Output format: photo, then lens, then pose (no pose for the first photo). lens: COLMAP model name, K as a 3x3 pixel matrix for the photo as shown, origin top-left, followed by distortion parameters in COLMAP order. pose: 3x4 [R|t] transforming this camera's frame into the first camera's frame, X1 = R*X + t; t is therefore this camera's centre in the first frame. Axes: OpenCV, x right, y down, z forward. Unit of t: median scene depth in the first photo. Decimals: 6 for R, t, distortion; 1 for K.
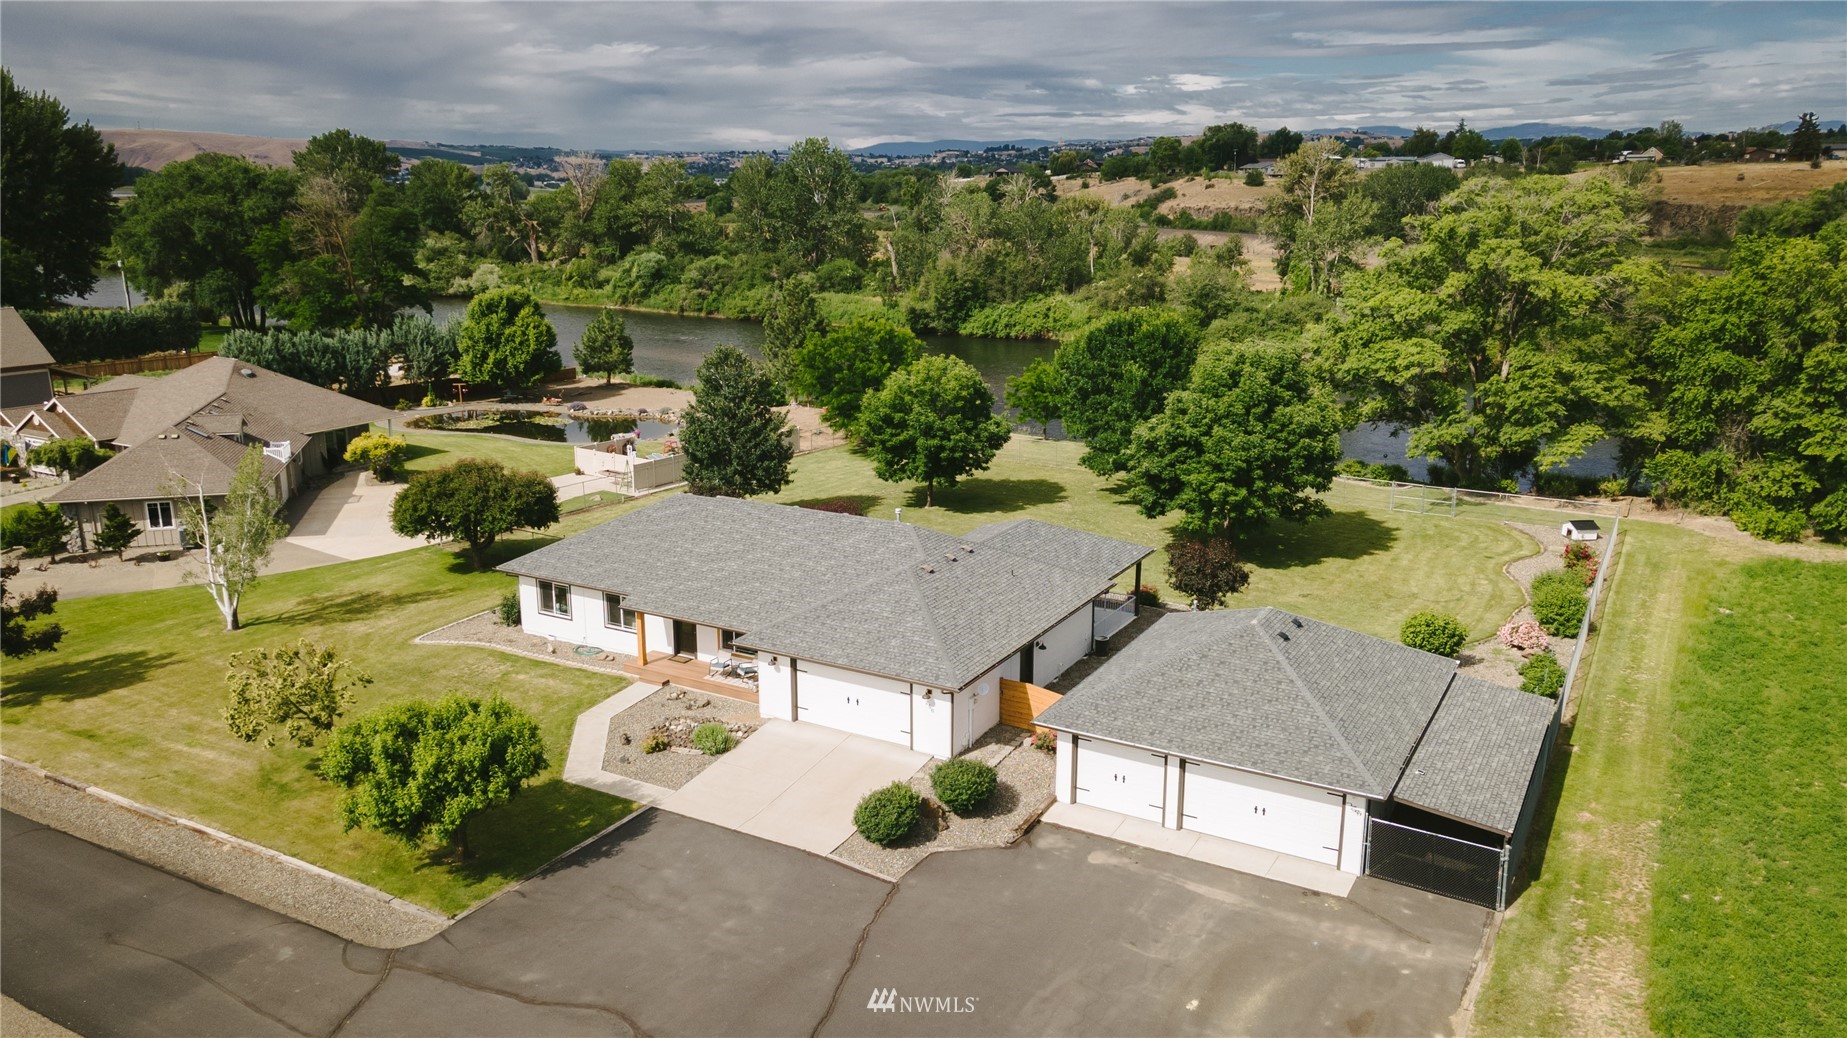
lens RADIAL K [[1348.8, 0, 923.5], [0, 1348.8, 519.0], [0, 0, 1]] dist [0.049452, -0.000212]
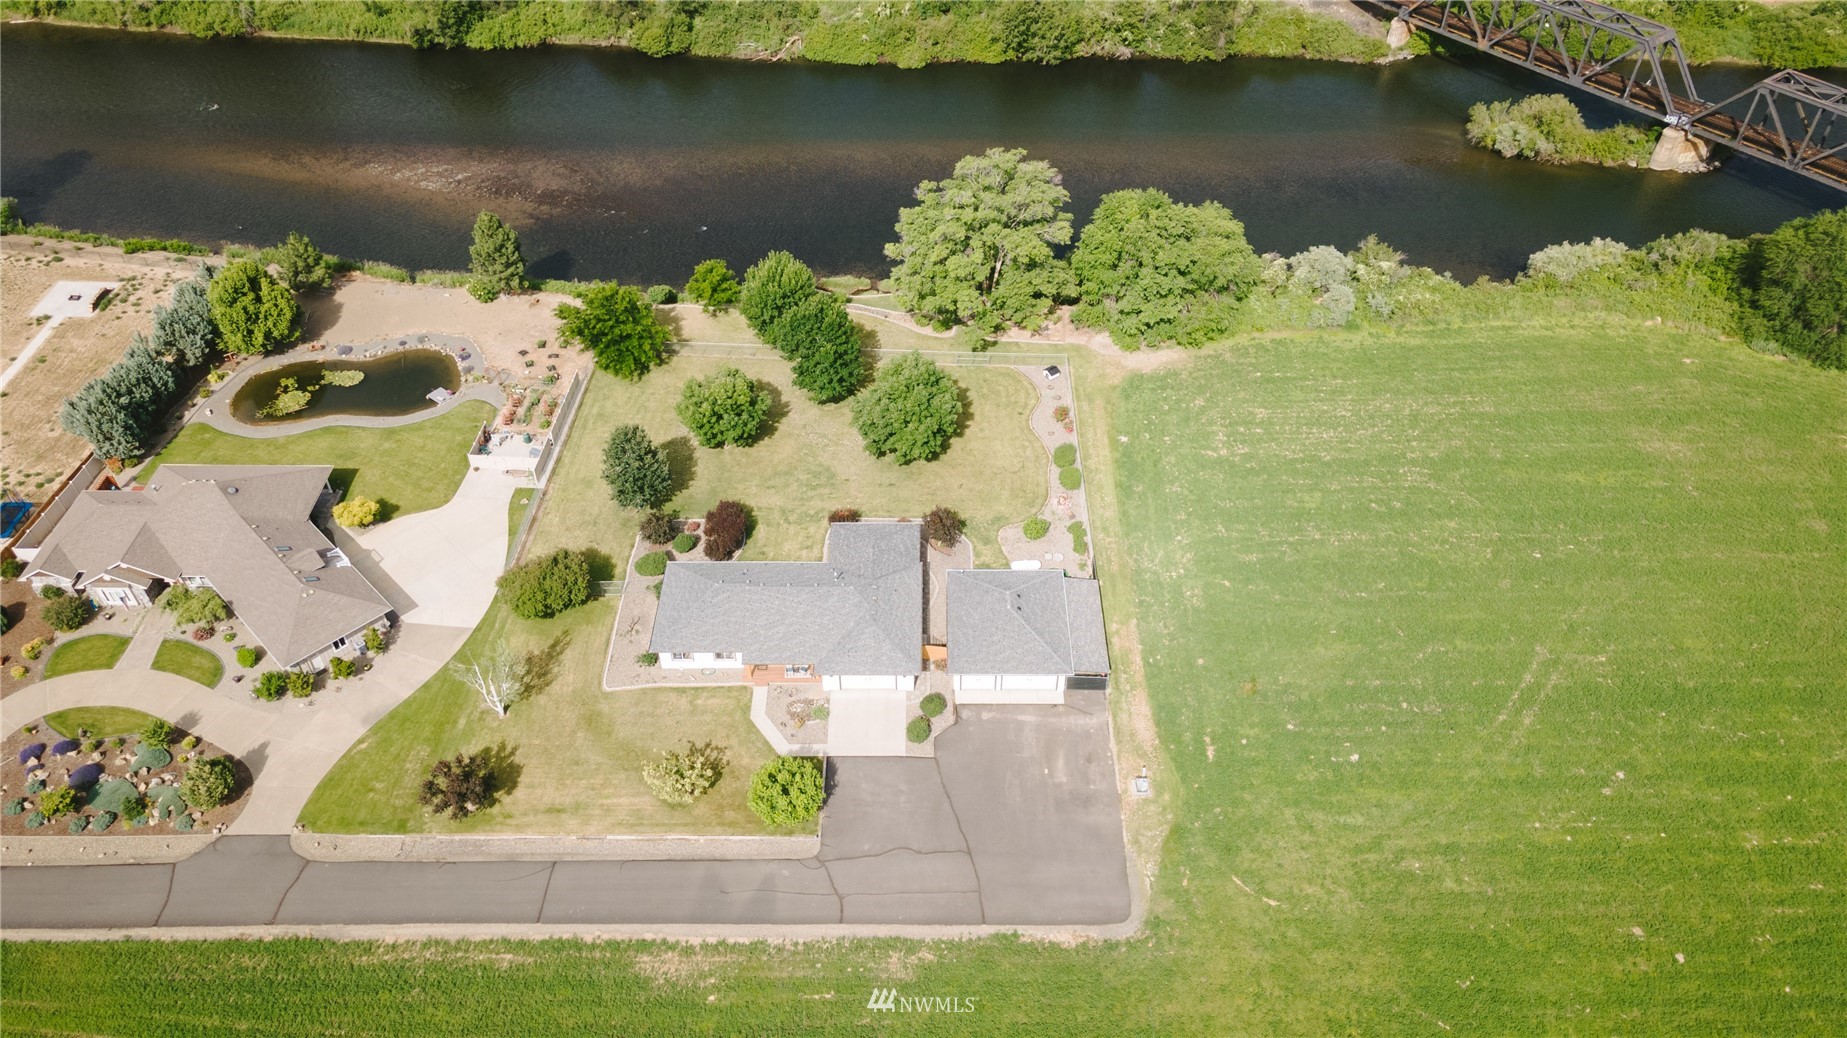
lens RADIAL K [[1348.8, 0, 923.5], [0, 1348.8, 519.0], [0, 0, 1]] dist [0.049452, -0.000212]
pose [[0.867420, -0.341321, 0.362053, -0.739023], [0.119945, 0.849611, 0.513590, -1.338291], [-0.482903, -0.402072, 0.777909, -0.839669]]
